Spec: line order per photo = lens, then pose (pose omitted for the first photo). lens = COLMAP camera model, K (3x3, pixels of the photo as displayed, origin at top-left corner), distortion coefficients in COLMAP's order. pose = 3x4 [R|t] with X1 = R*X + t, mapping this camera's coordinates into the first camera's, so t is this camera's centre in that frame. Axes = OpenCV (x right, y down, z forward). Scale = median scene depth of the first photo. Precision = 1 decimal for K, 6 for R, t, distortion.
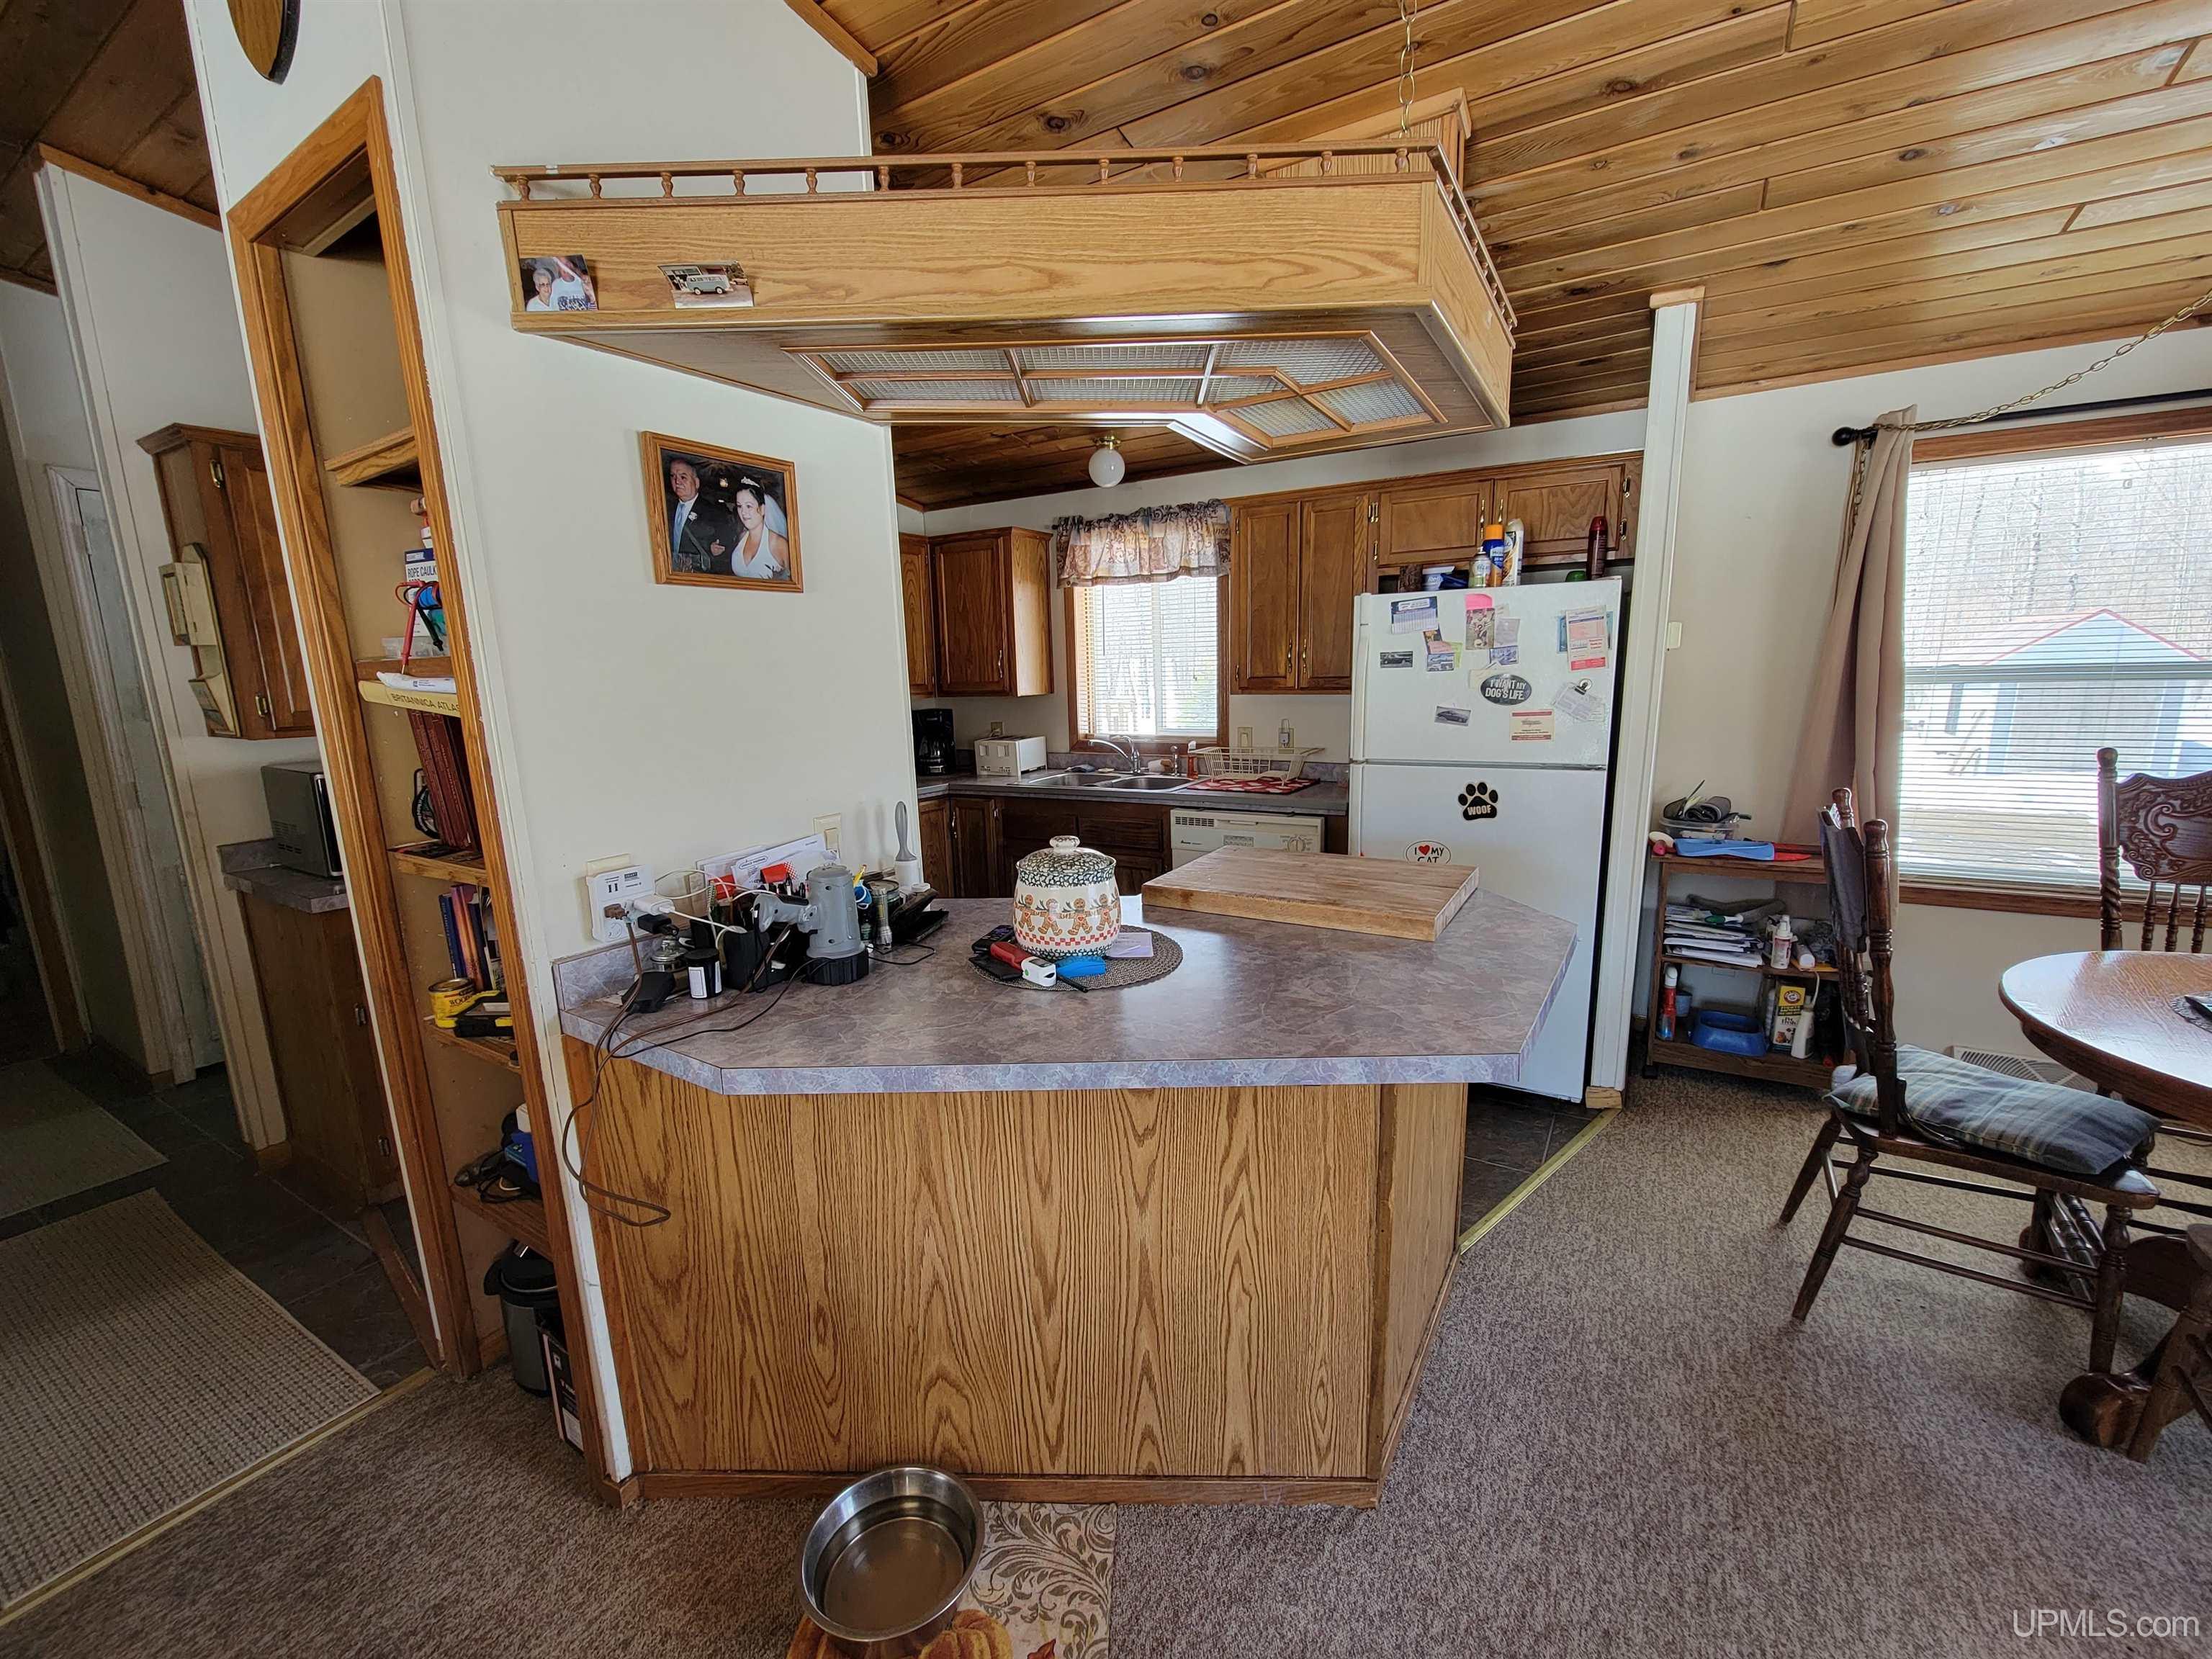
lens RADIAL K [[901.5, 0, 1107.8], [0, 901.5, 841.4], [0, 0, 1]] dist [-0.003429, -0.000711]
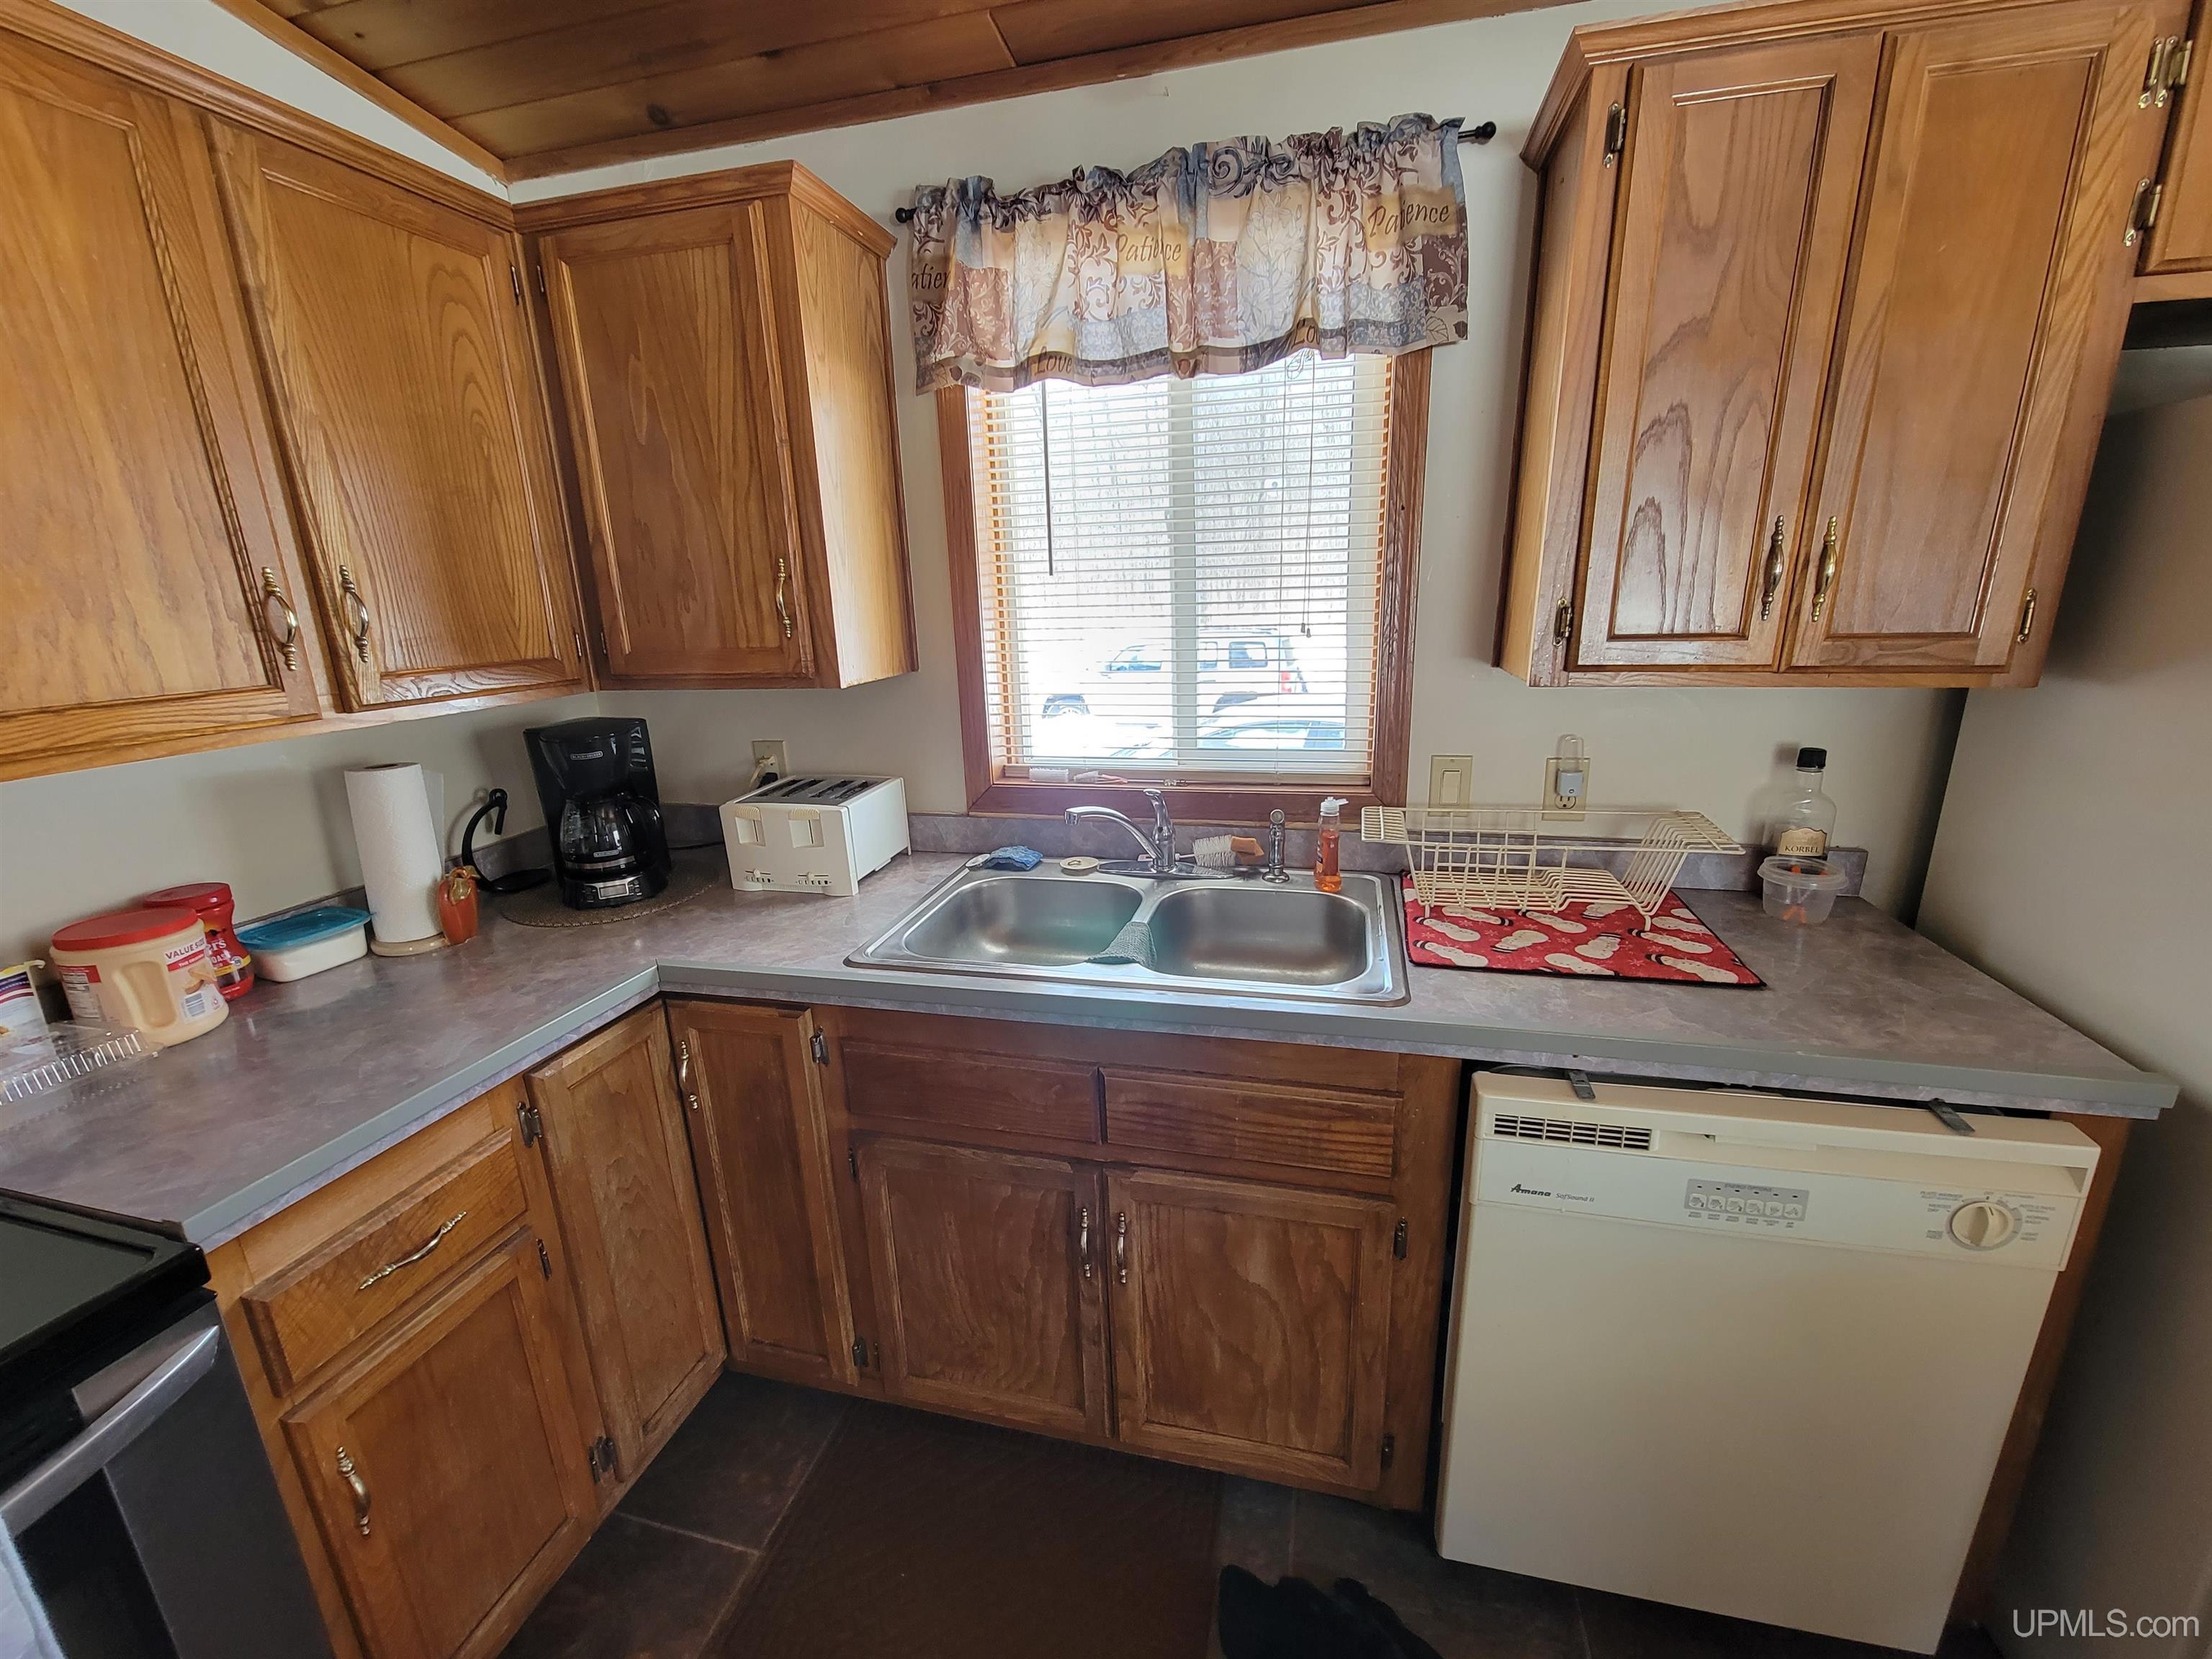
lens RADIAL K [[901.5, 0, 1107.8], [0, 901.5, 841.4], [0, 0, 1]] dist [-0.003429, -0.000711]
pose [[0.955979, -0.081637, 0.281849, -0.109578], [0.060554, 0.994730, 0.082736, -0.129351], [-0.287118, -0.062027, 0.955885, 0.650462]]
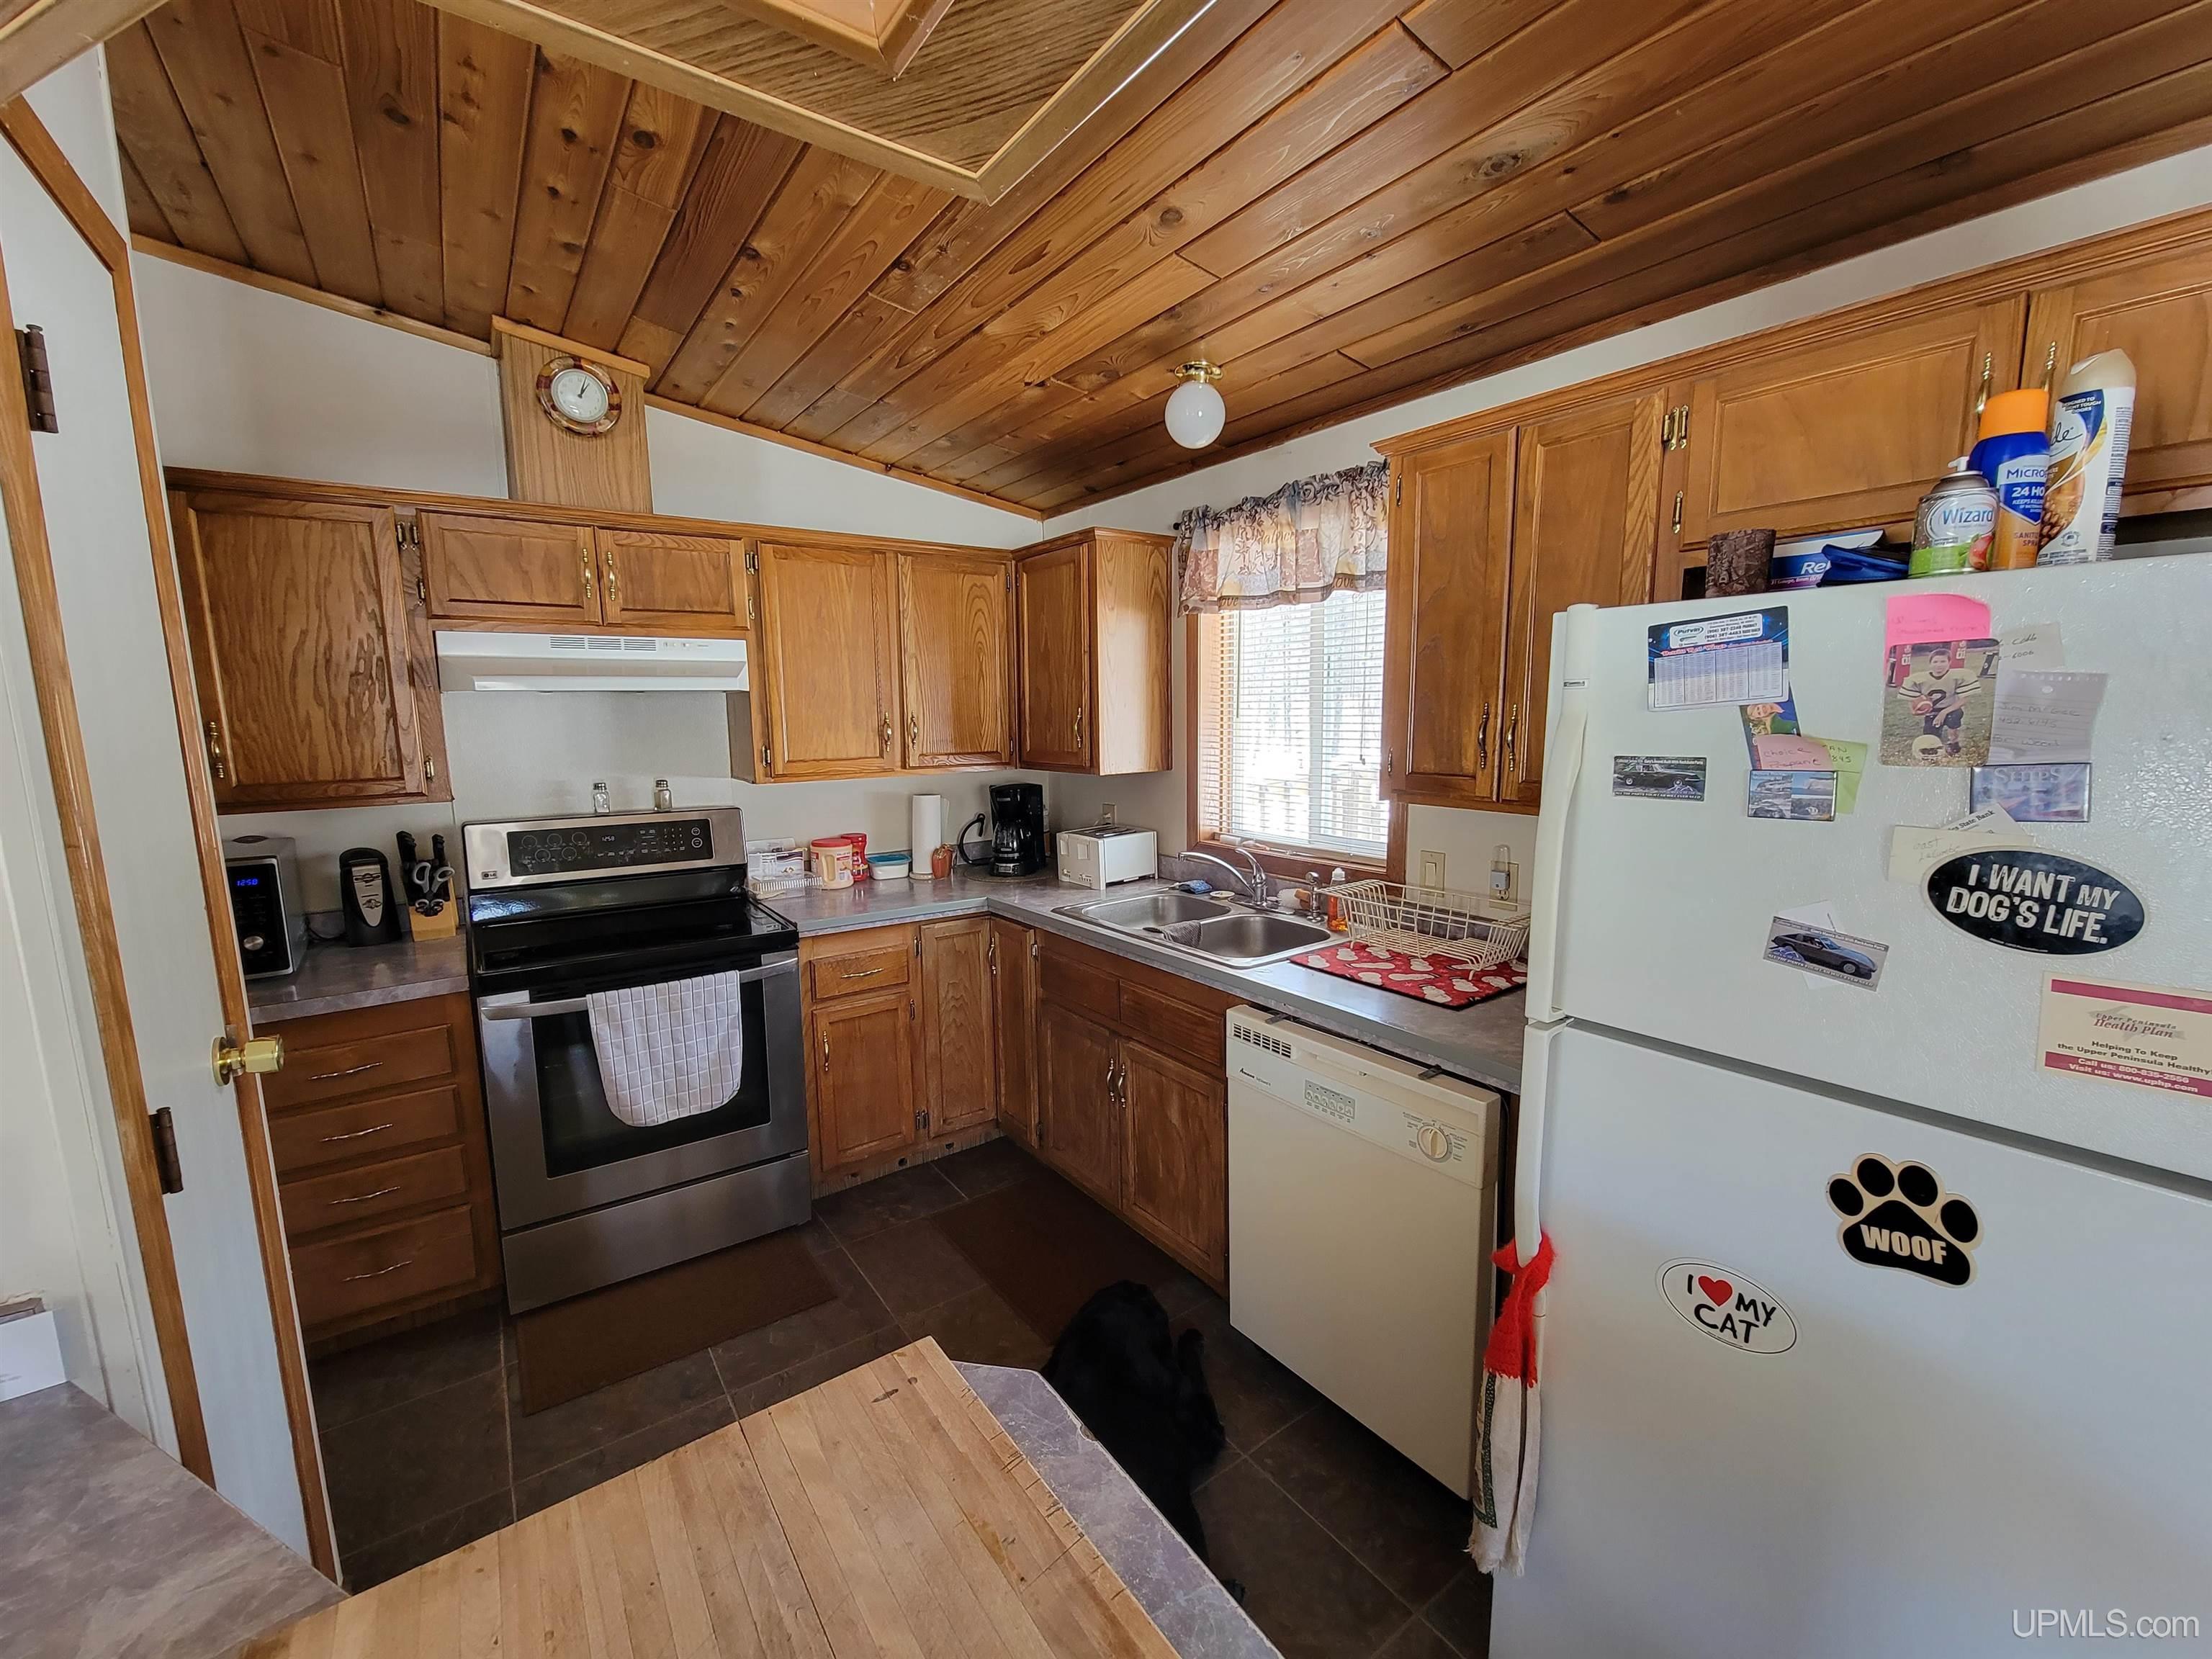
lens RADIAL K [[901.5, 0, 1107.8], [0, 901.5, 841.4], [0, 0, 1]] dist [-0.003429, -0.000711]
pose [[0.921685, 0.070119, -0.381549, 0.176993], [-0.083871, 0.996286, -0.019510, -0.103428], [0.378764, 0.049983, 0.924143, 0.394994]]
